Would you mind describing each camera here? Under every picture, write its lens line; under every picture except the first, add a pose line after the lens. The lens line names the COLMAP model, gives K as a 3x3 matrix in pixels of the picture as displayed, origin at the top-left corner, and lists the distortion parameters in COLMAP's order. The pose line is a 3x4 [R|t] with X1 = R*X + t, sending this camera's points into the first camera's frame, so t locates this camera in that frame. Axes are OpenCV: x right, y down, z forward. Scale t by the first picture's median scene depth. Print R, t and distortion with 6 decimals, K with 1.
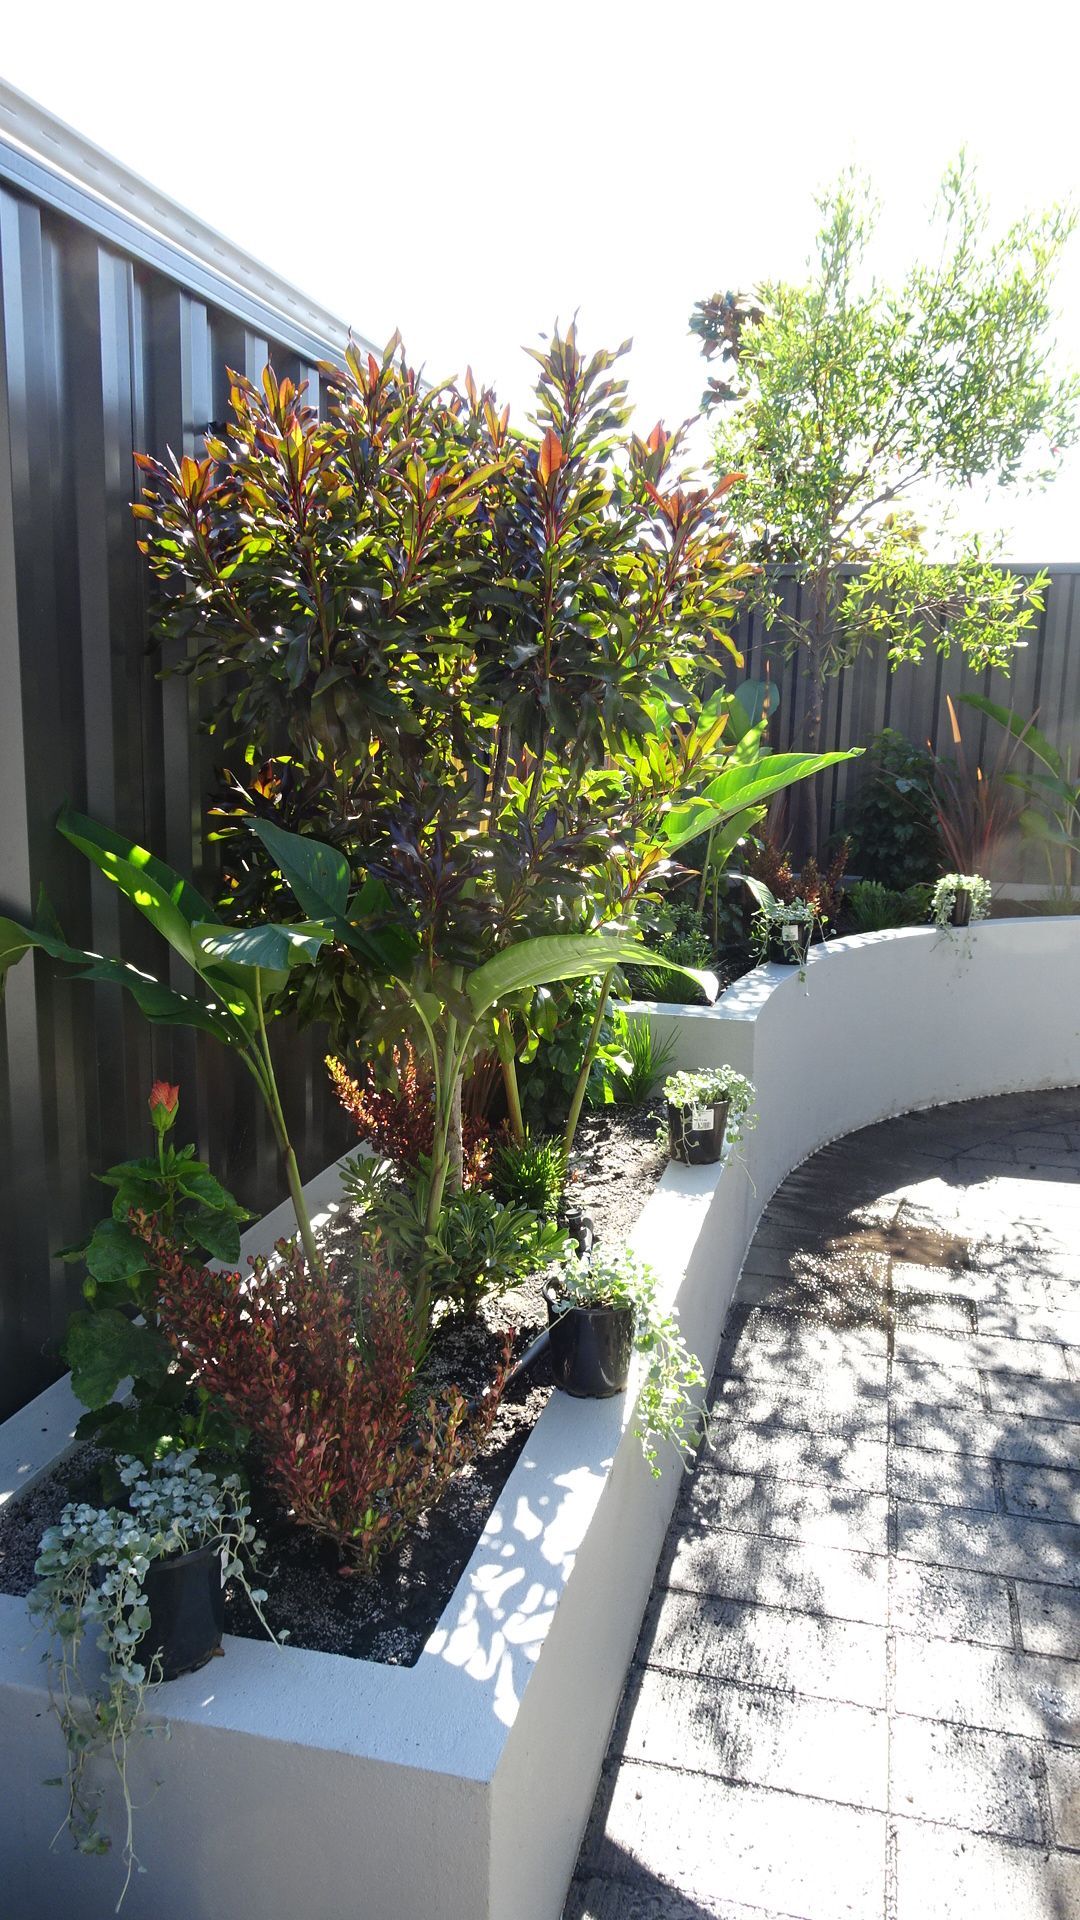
lens RADIAL K [[1373.3, 0, 540.0], [0, 1373.3, 960.0], [0, 0, 1]] dist [0.011228, 0.004516]
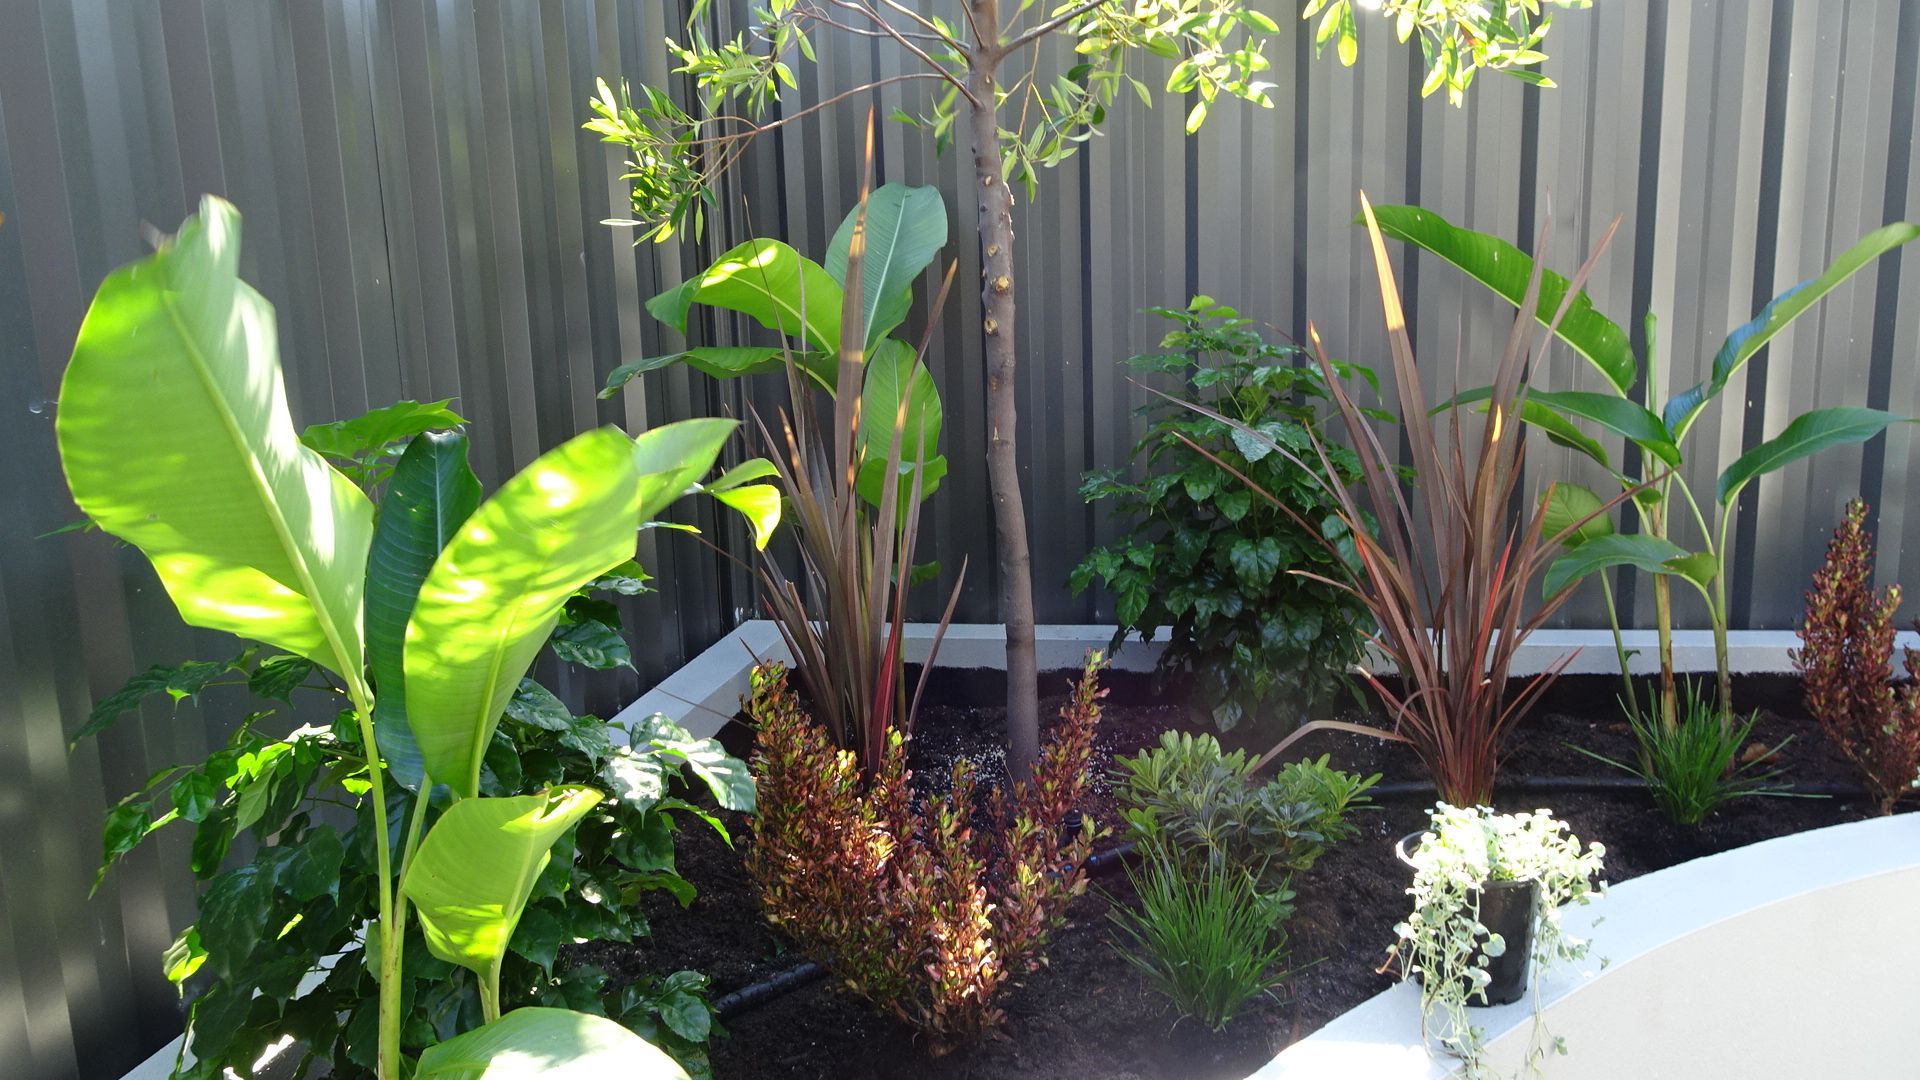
lens RADIAL K [[1403.1, 0, 960.0], [0, 1403.1, 540.0], [0, 0, 1]] dist [0.026114, -0.003088]
pose [[0.996178, -0.045331, 0.074657, 0.149904], [0.045626, 0.998956, -0.002252, -0.101065], [-0.074477, 0.005650, 0.997207, 0.602660]]
